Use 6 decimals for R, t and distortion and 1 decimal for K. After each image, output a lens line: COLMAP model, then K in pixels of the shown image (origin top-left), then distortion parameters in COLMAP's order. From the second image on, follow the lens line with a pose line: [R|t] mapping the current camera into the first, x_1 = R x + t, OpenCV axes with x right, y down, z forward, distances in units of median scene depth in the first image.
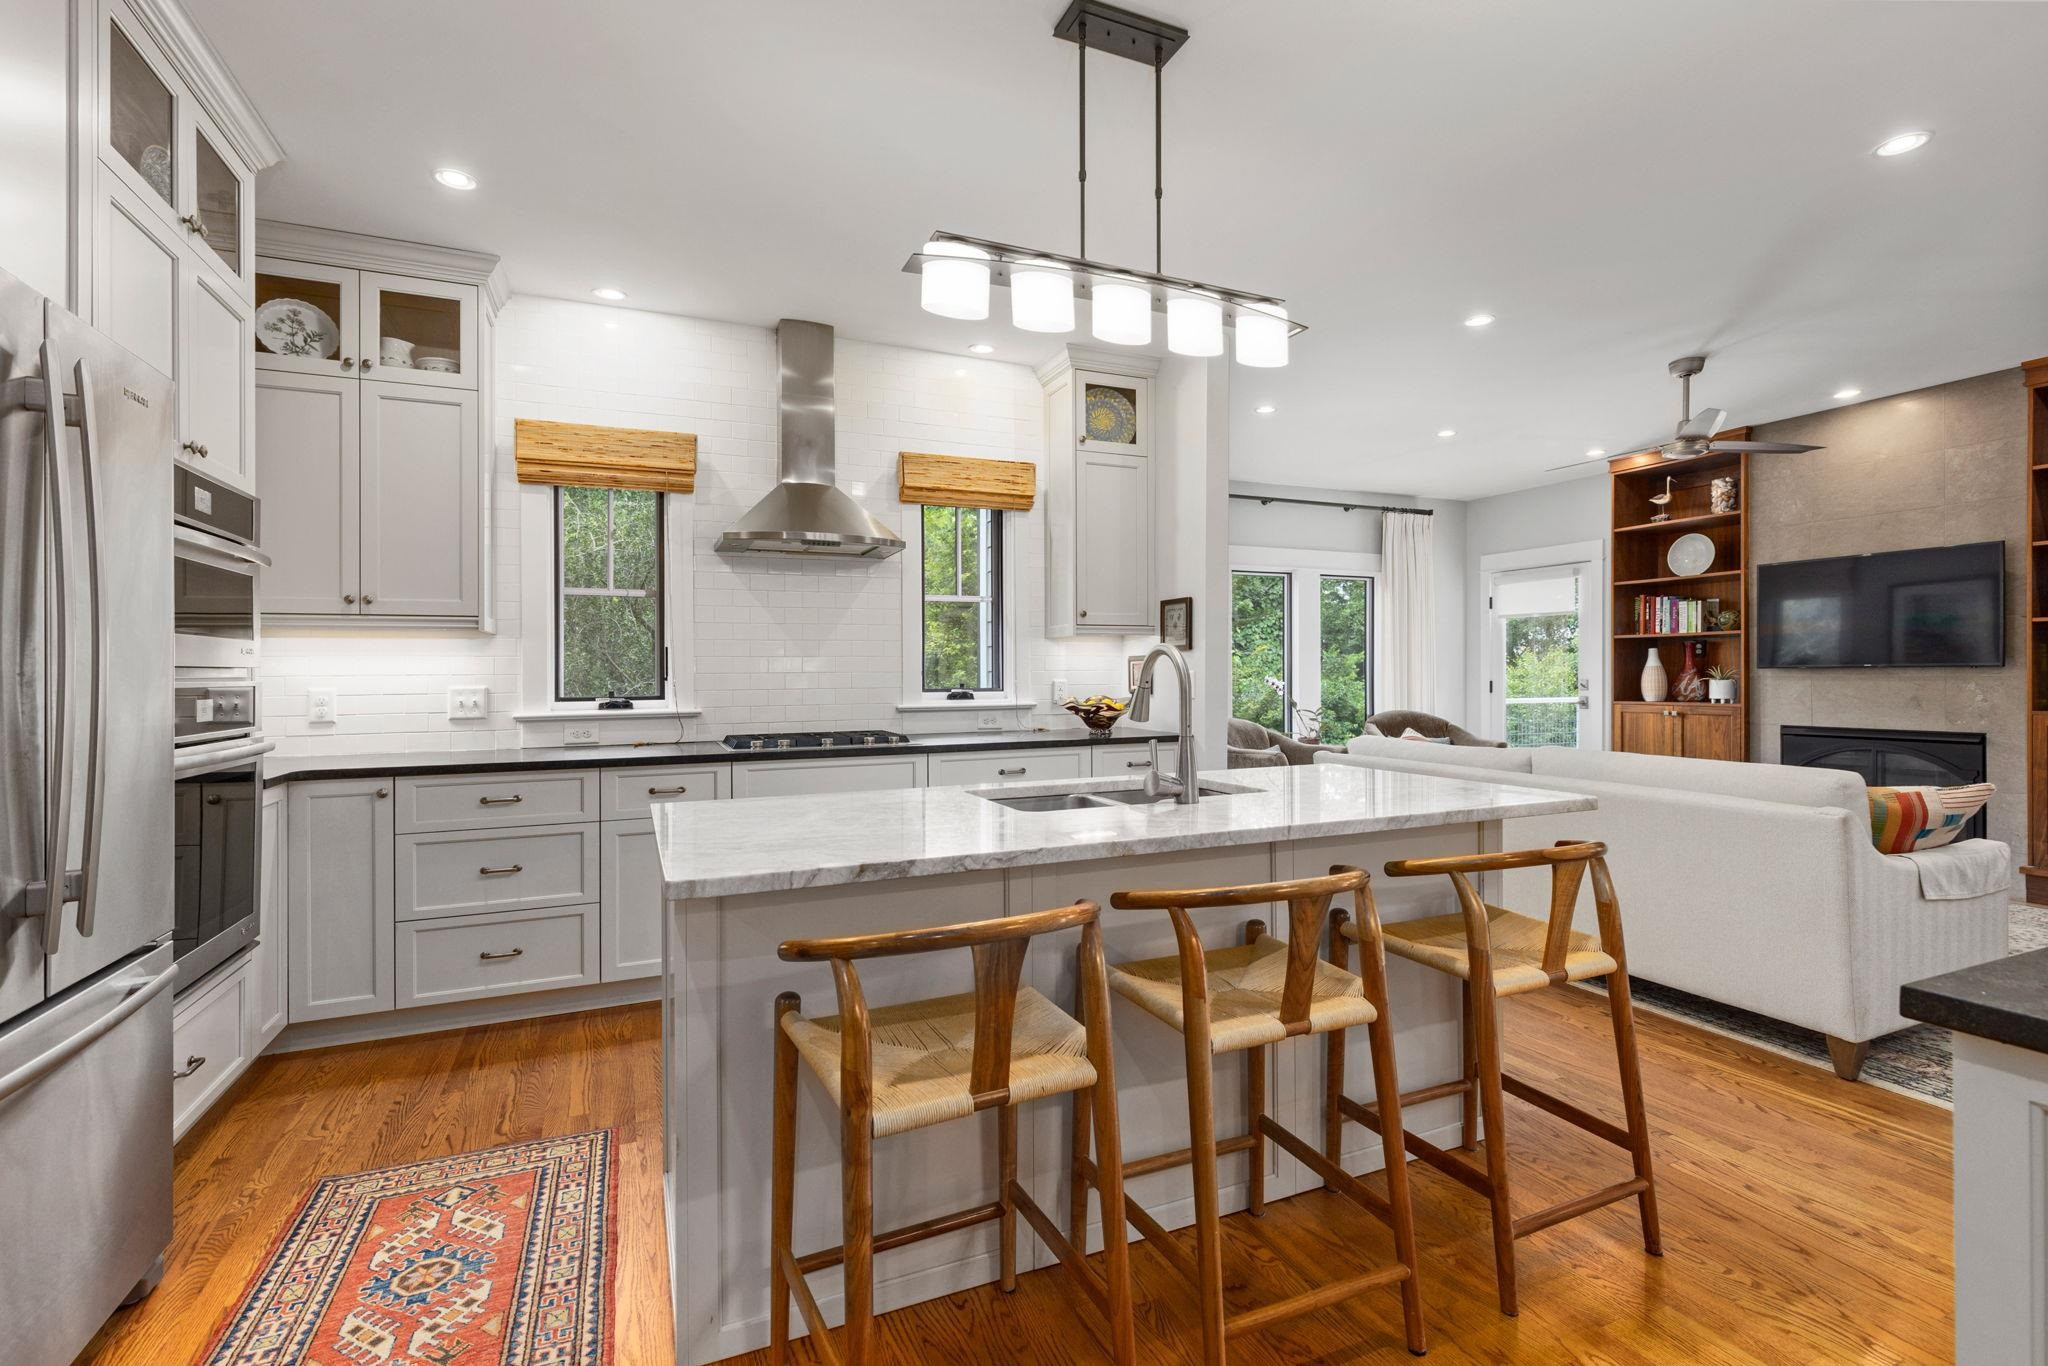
lens RADIAL K [[924.1, 0, 1005.6], [0, 924.1, 680.6], [0, 0, 1]] dist [-0.003279, -0.000960]
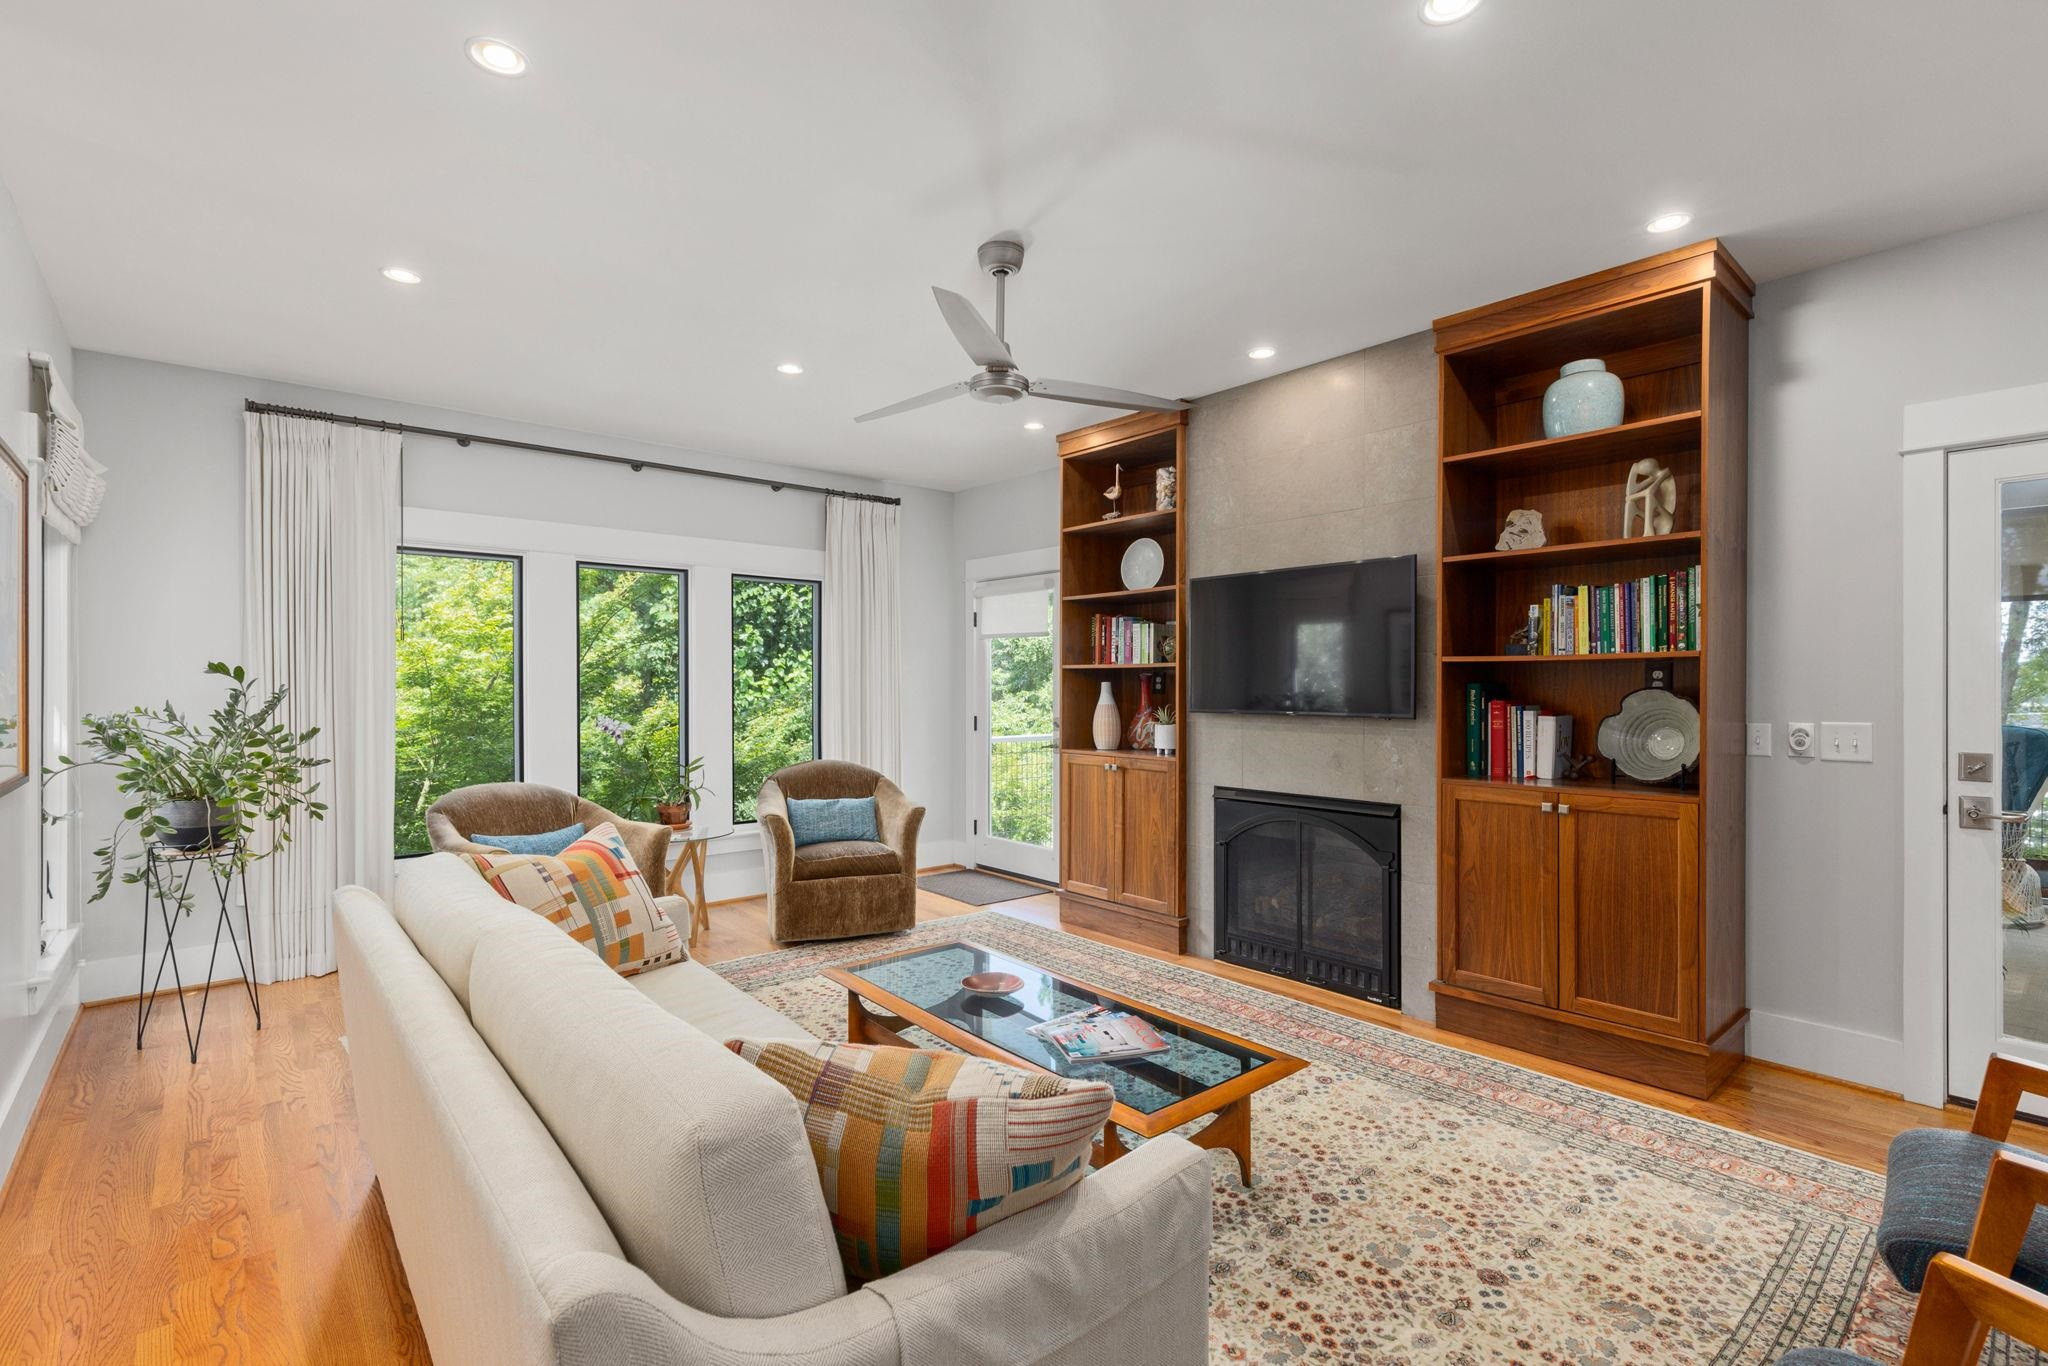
lens RADIAL K [[924.1, 0, 1036.8], [0, 924.1, 692.1], [0, 0, 1]] dist [-0.003279, -0.000960]
pose [[0.948650, -0.000412, 0.316328, 0.404996], [-0.000863, 0.999992, 0.003892, -0.030231], [-0.316327, -0.003965, 0.948642, 0.276420]]
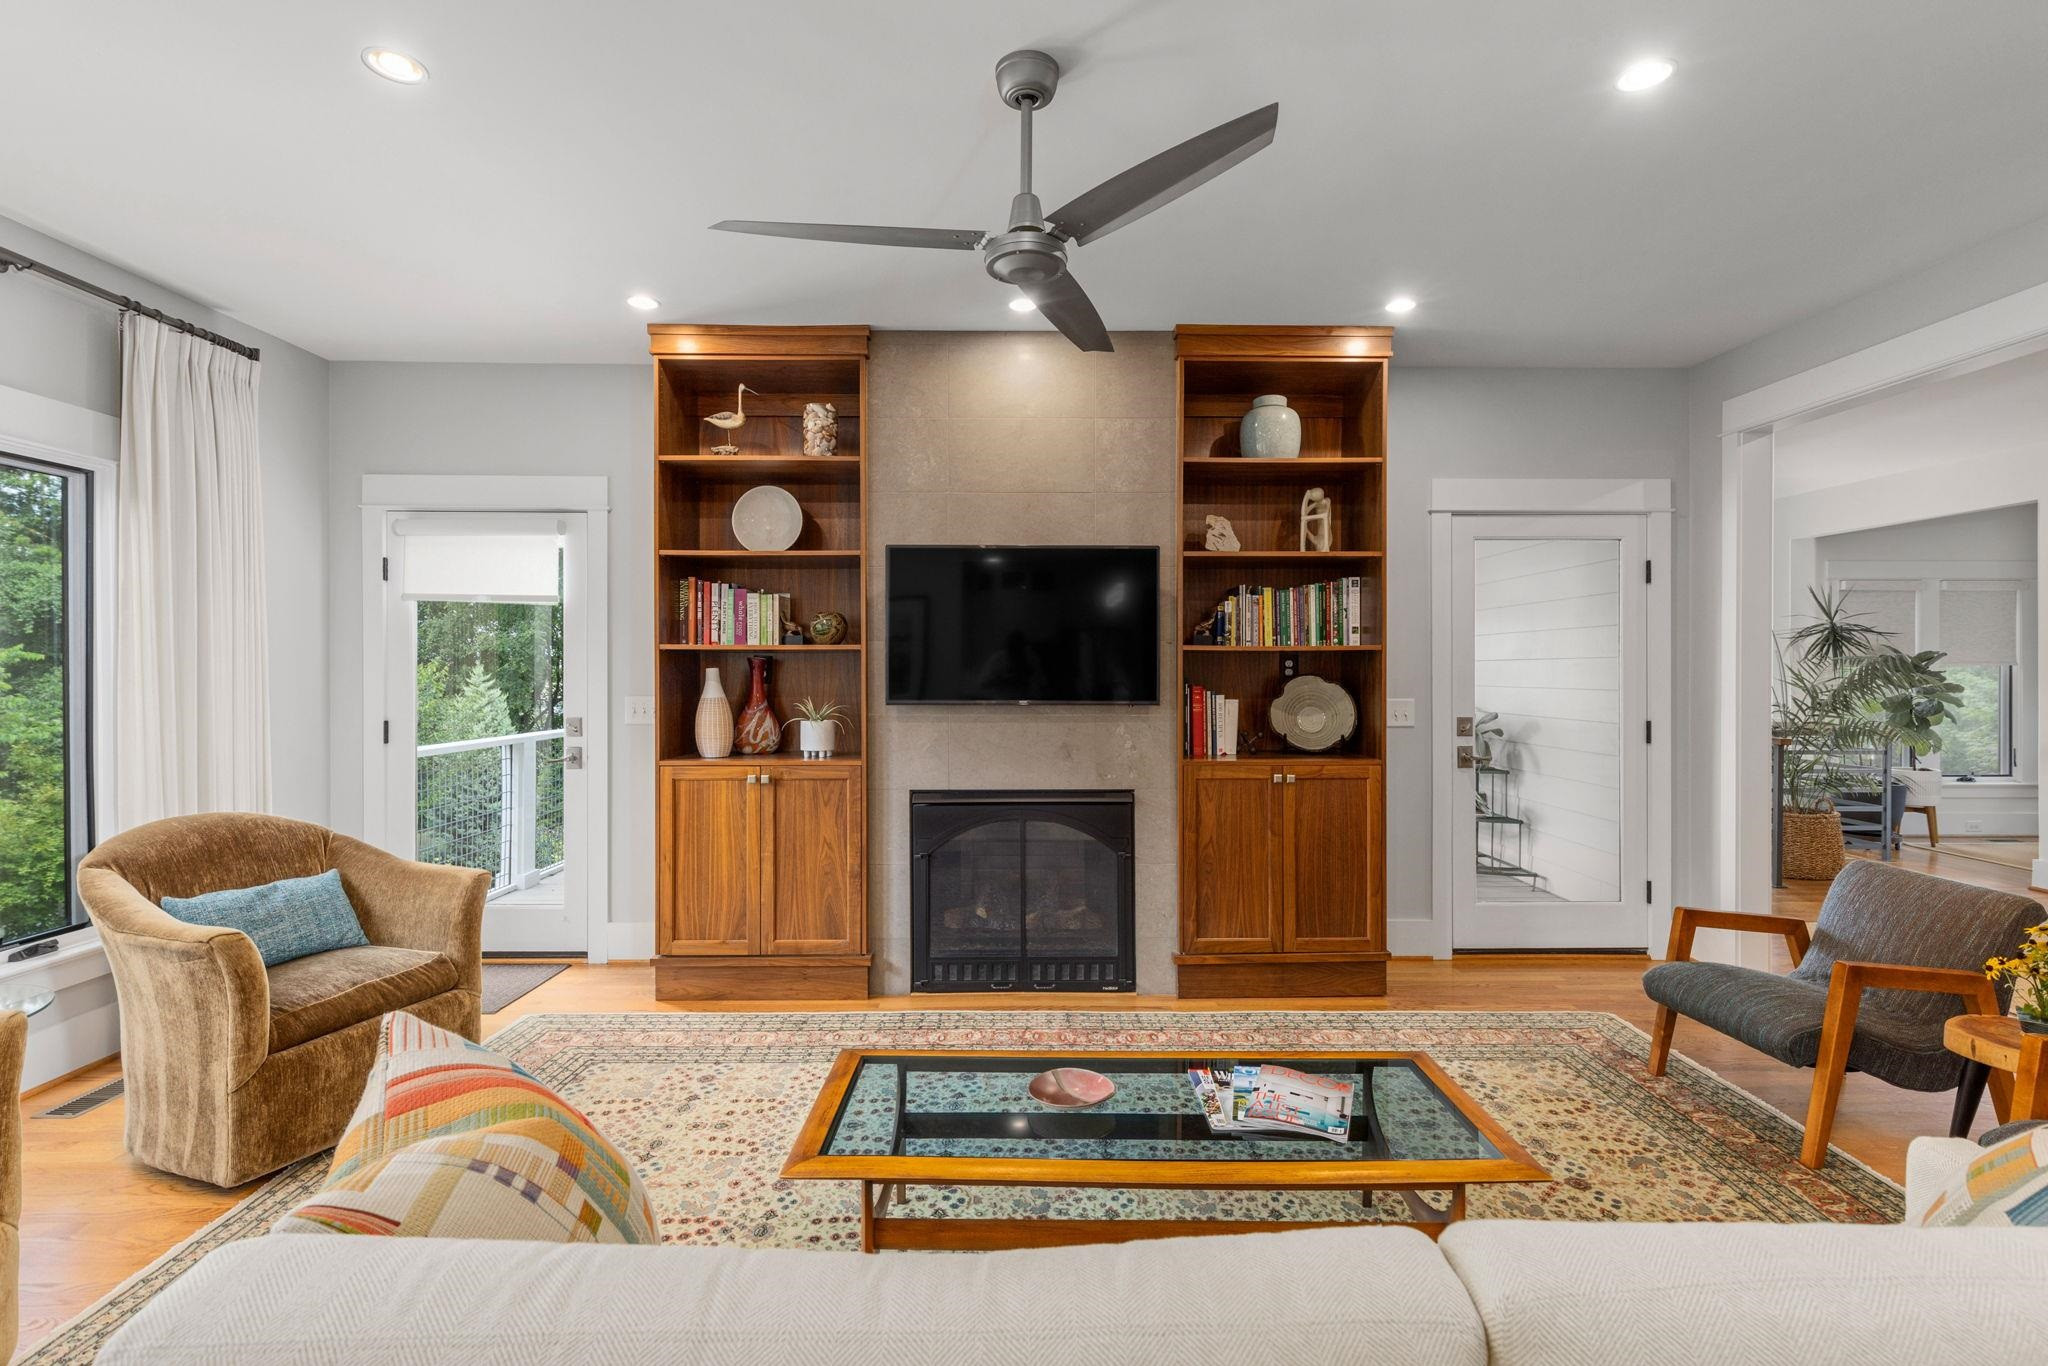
lens RADIAL K [[942.0, 0, 1018.0], [0, 942.0, 676.1], [0, 0, 1]] dist [0.003159, -0.001052]
pose [[0.376833, -0.002195, 0.926278, 0.216981], [0.001991, 0.999997, 0.001560, -0.031094], [-0.926279, 0.001256, 0.376837, 0.600418]]
